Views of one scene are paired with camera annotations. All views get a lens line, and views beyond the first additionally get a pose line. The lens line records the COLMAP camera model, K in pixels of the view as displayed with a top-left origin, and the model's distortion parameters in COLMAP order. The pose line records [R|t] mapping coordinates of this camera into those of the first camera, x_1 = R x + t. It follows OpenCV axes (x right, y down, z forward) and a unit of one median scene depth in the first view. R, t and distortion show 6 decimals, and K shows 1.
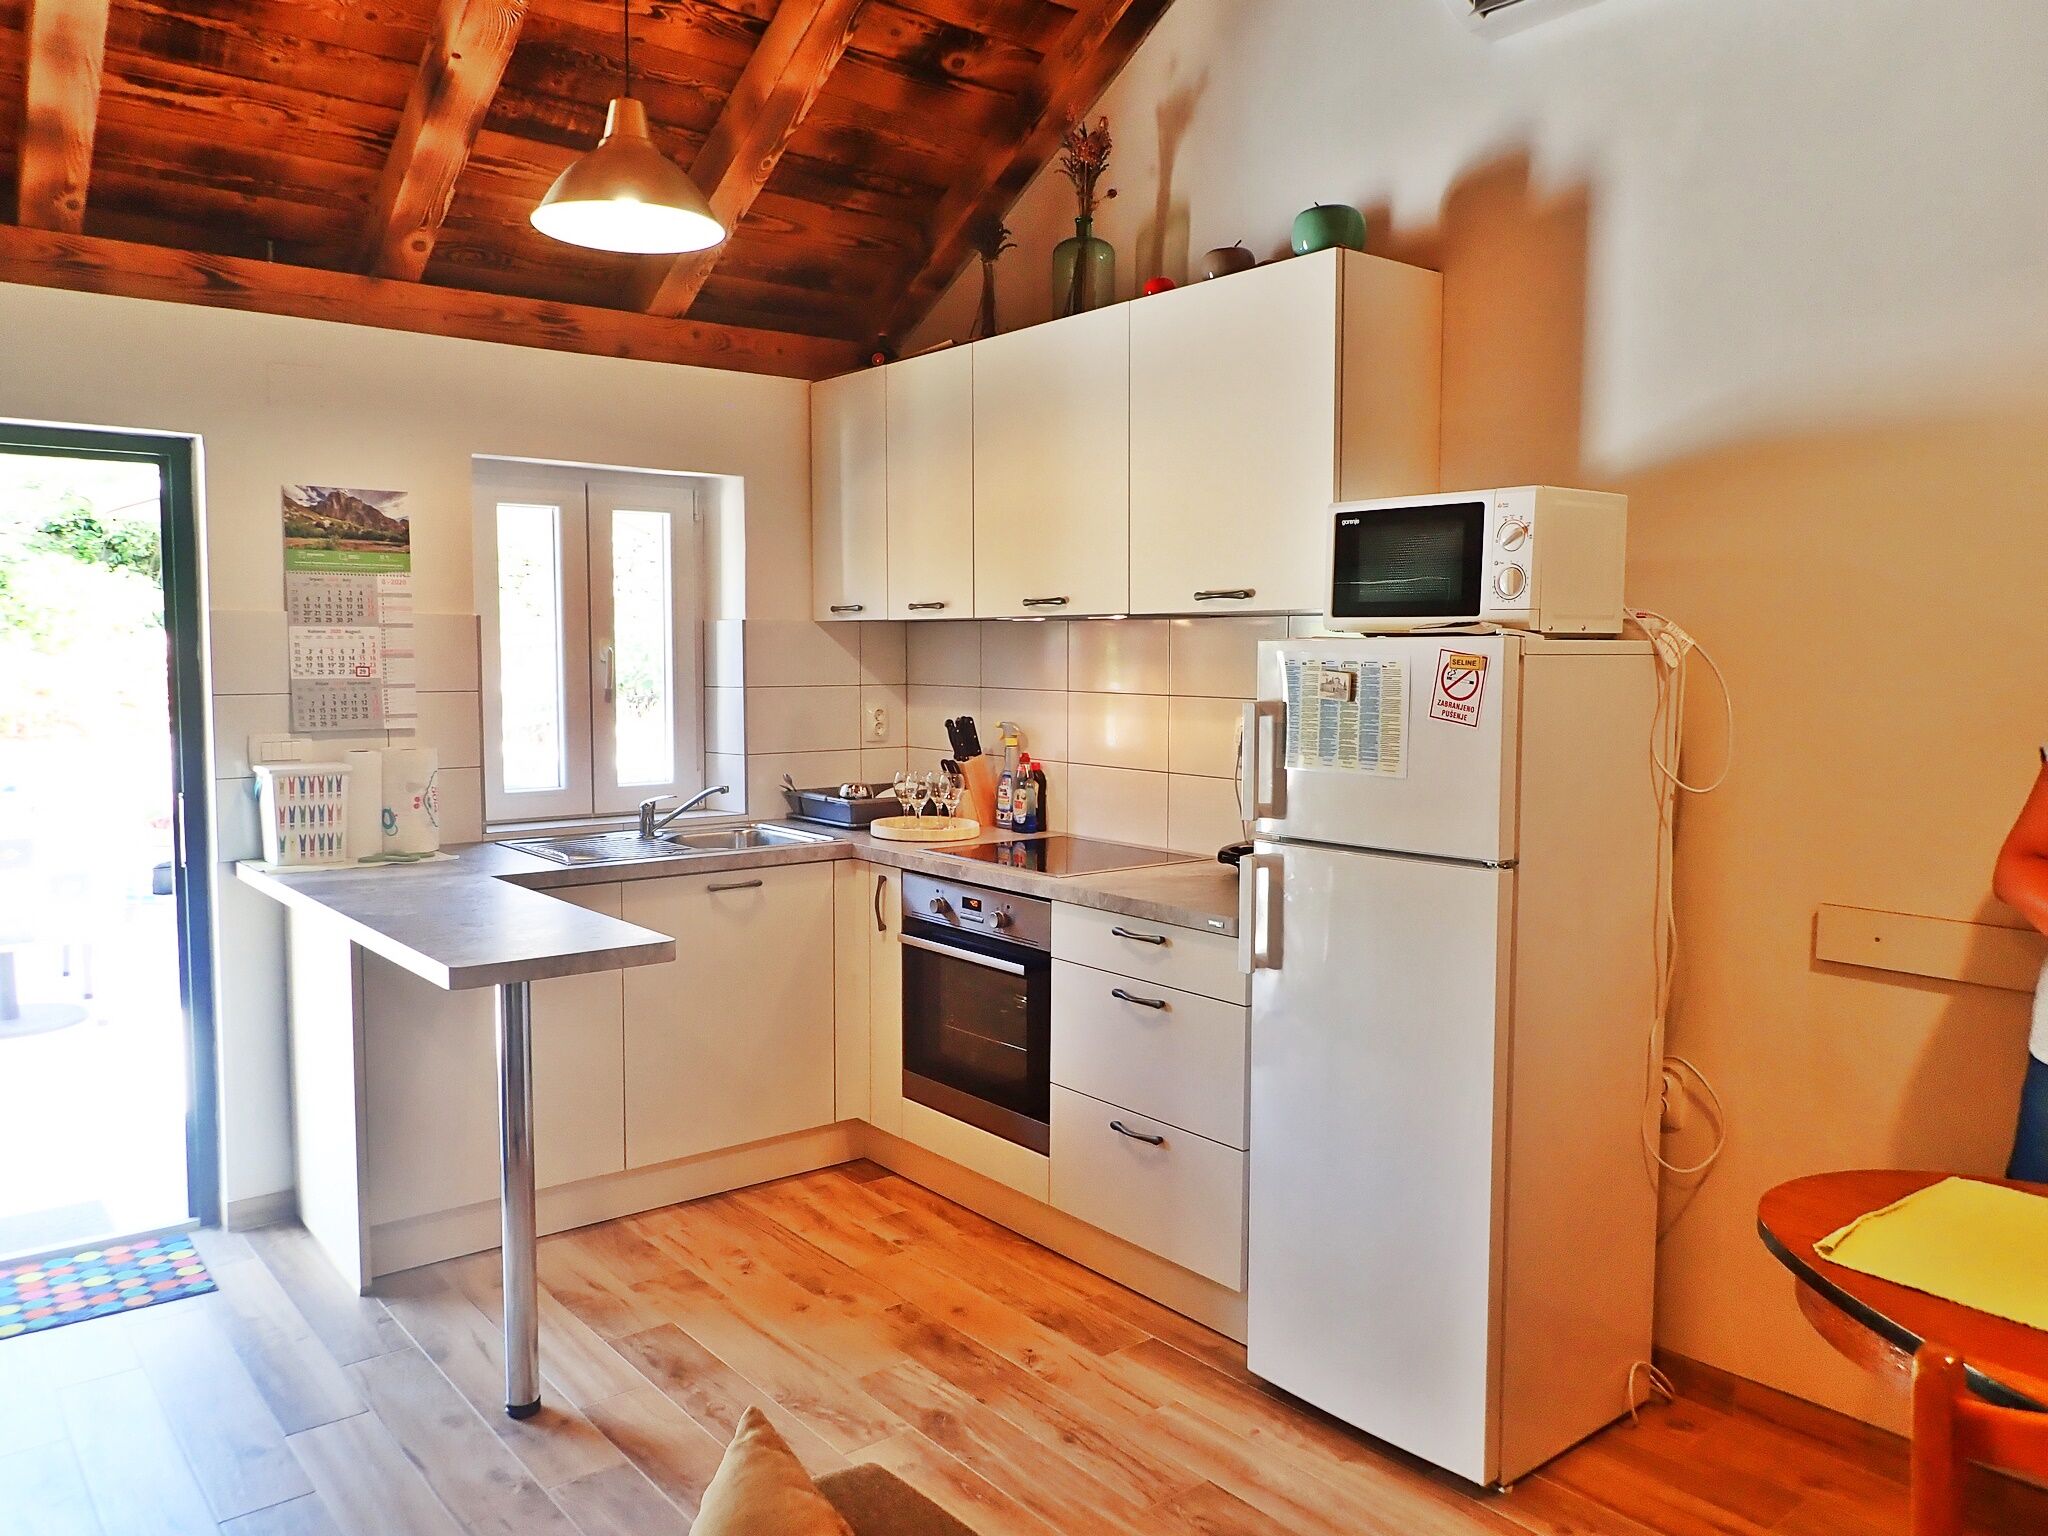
lens RADIAL K [[1500.2, 0, 1014.2], [0, 1500.2, 771.0], [0, 0, 1]] dist [-0.006323, -0.006063]
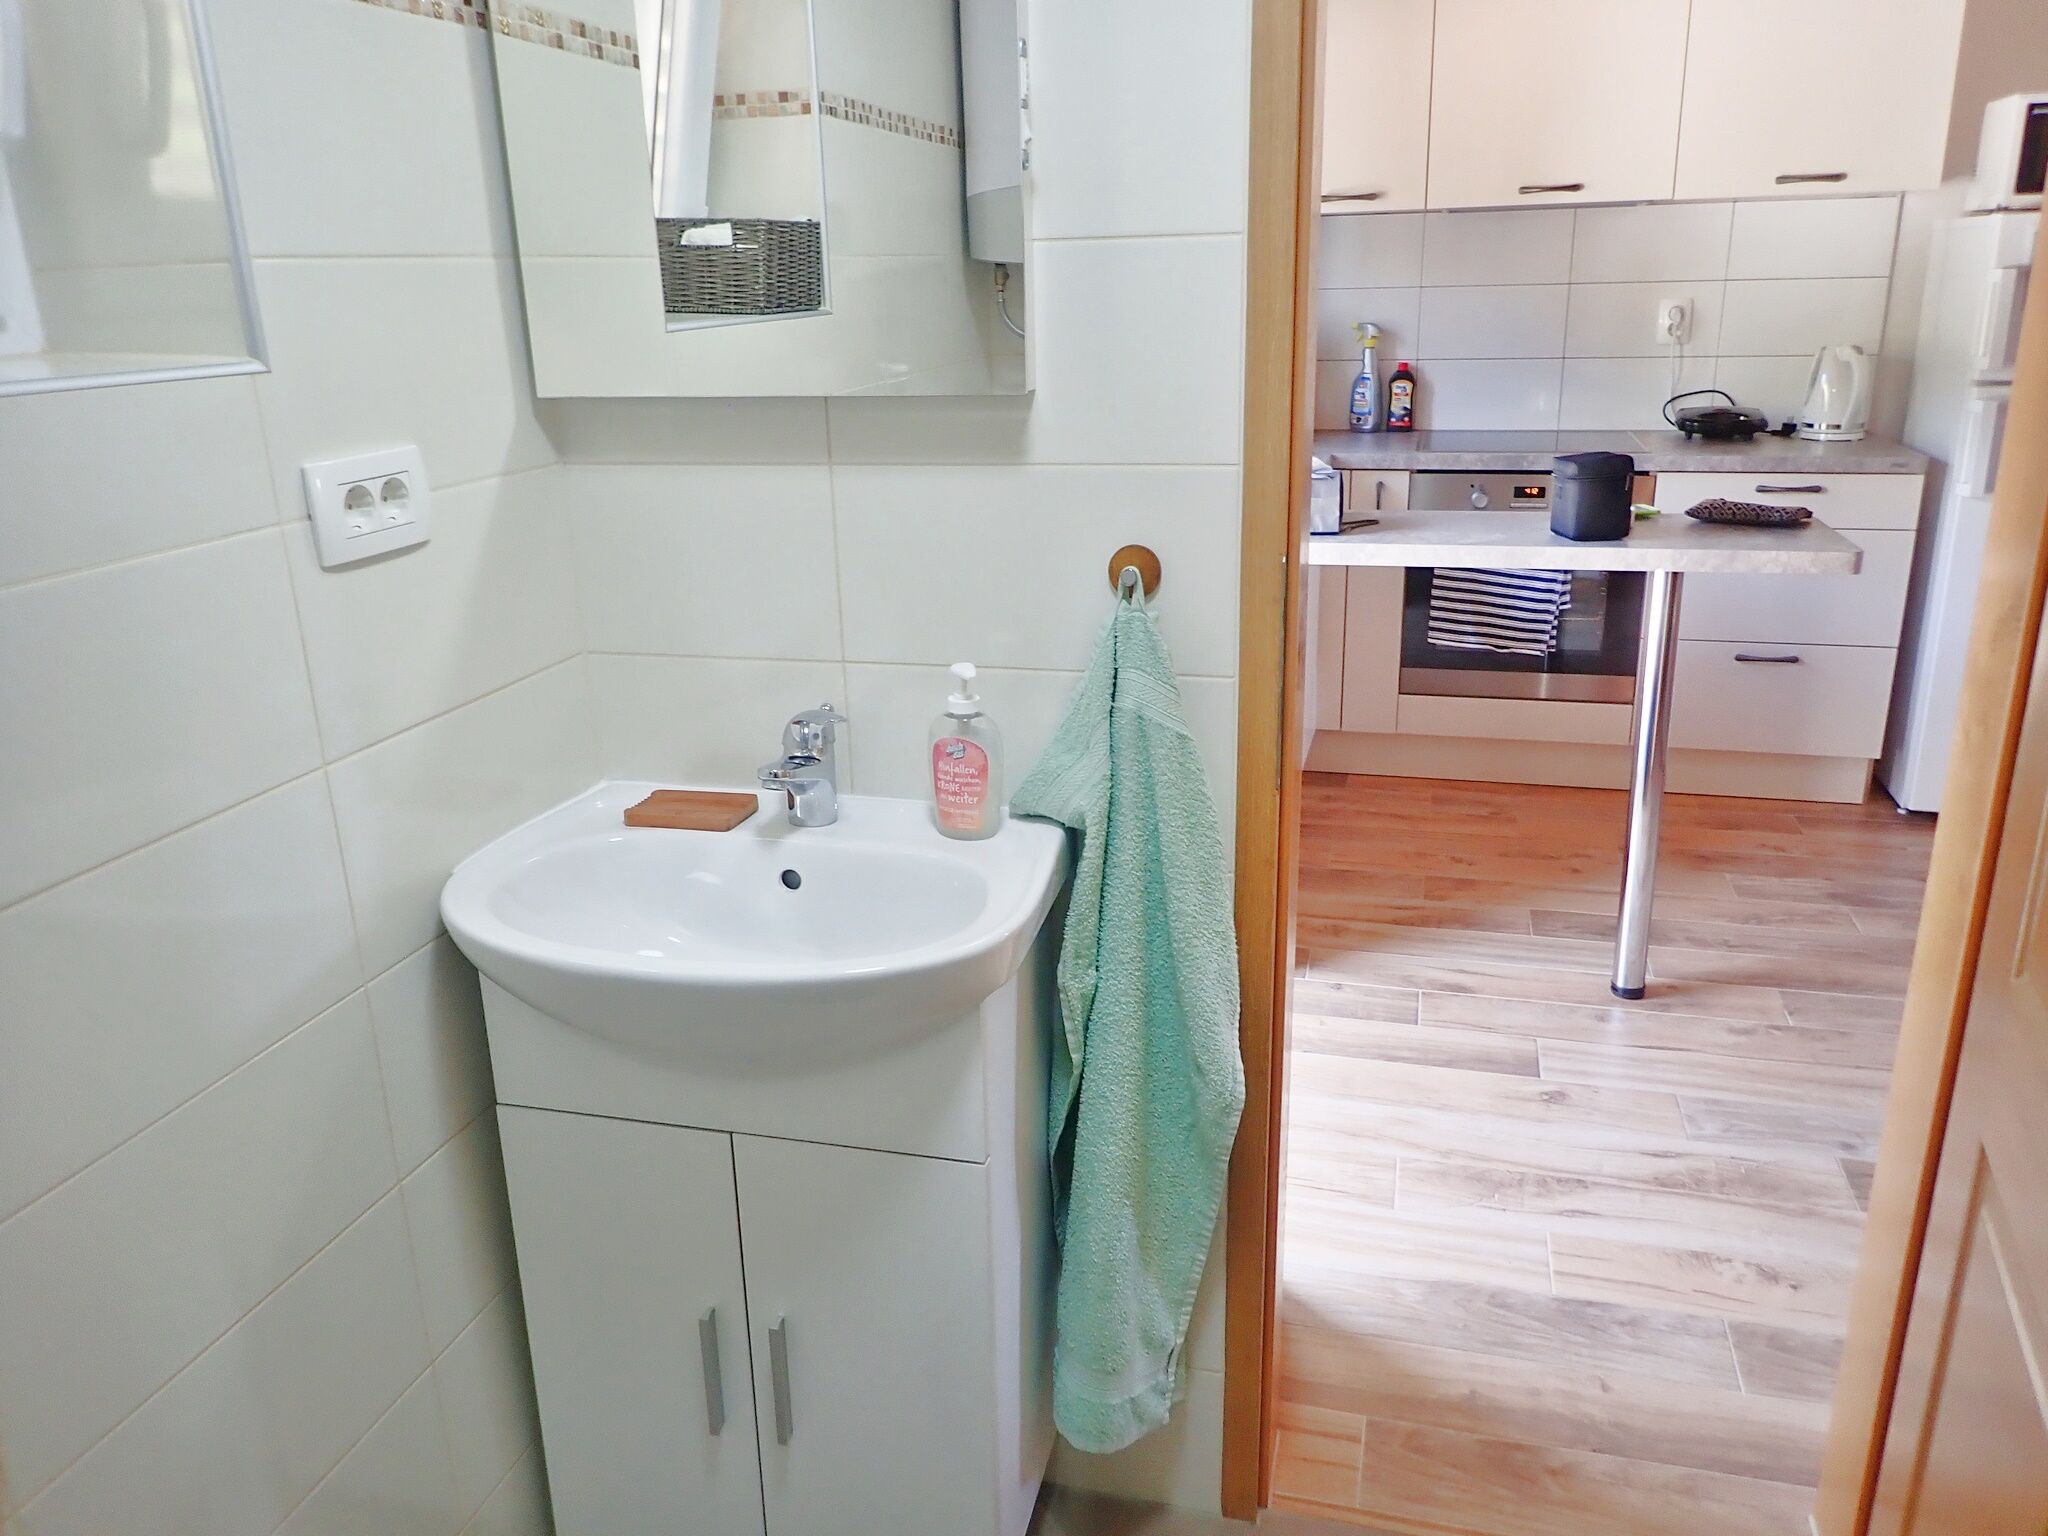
lens RADIAL K [[1500.2, 0, 1014.2], [0, 1500.2, 771.0], [0, 0, 1]] dist [-0.006323, -0.006063]
pose [[0.808522, -0.204735, 0.551702, -1.002927], [0.076104, 0.966032, 0.246962, -0.009745], [-0.583524, -0.157688, 0.796640, 0.365041]]
